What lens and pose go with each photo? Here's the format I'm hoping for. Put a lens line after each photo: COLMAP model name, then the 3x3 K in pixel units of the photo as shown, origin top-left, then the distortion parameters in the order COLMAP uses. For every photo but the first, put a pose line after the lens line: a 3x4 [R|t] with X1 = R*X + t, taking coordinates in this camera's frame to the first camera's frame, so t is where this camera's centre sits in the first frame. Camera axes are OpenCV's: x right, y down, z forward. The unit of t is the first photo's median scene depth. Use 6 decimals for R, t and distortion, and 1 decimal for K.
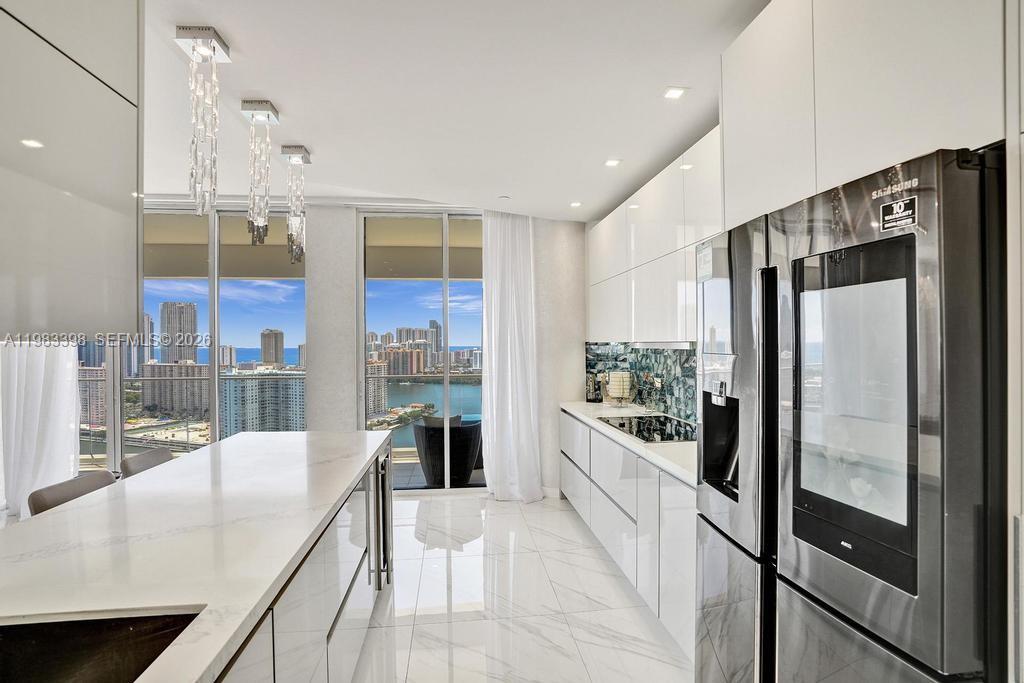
lens RADIAL K [[491.0, 0, 523.9], [0, 491.0, 343.1], [0, 0, 1]] dist [-0.065448, 0.027951]
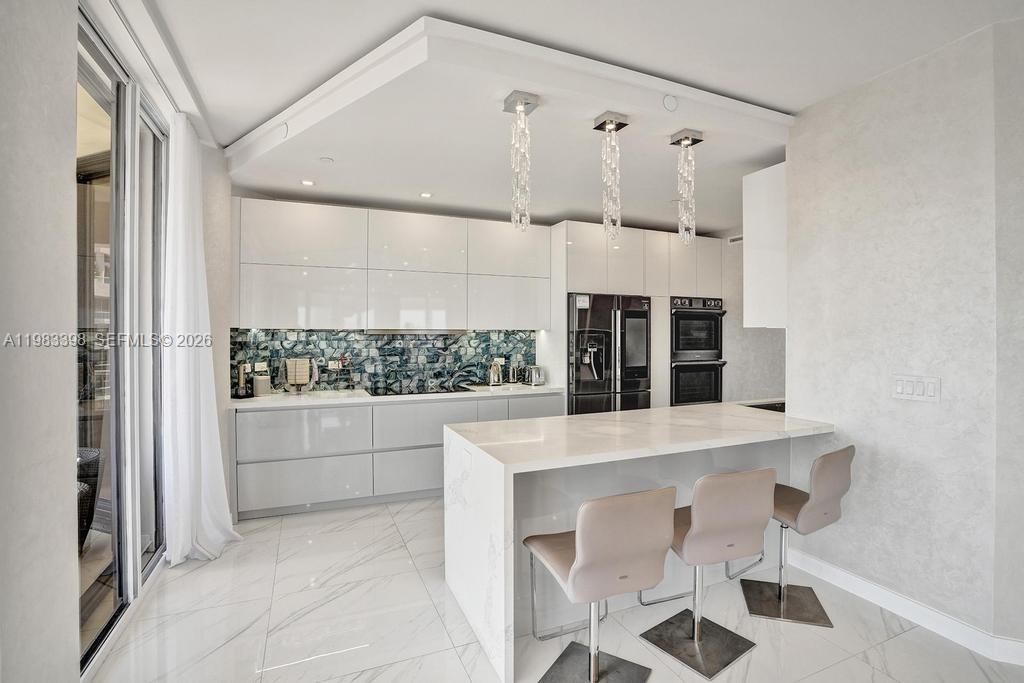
lens RADIAL K [[491.0, 0, 515.2], [0, 491.0, 340.8], [0, 0, 1]] dist [-0.065448, 0.027951]
pose [[-0.256032, -0.001710, 0.966667, -0.171424], [0.002187, 0.999995, 0.002348, 0.004151], [-0.966666, 0.002716, -0.256027, 0.163452]]
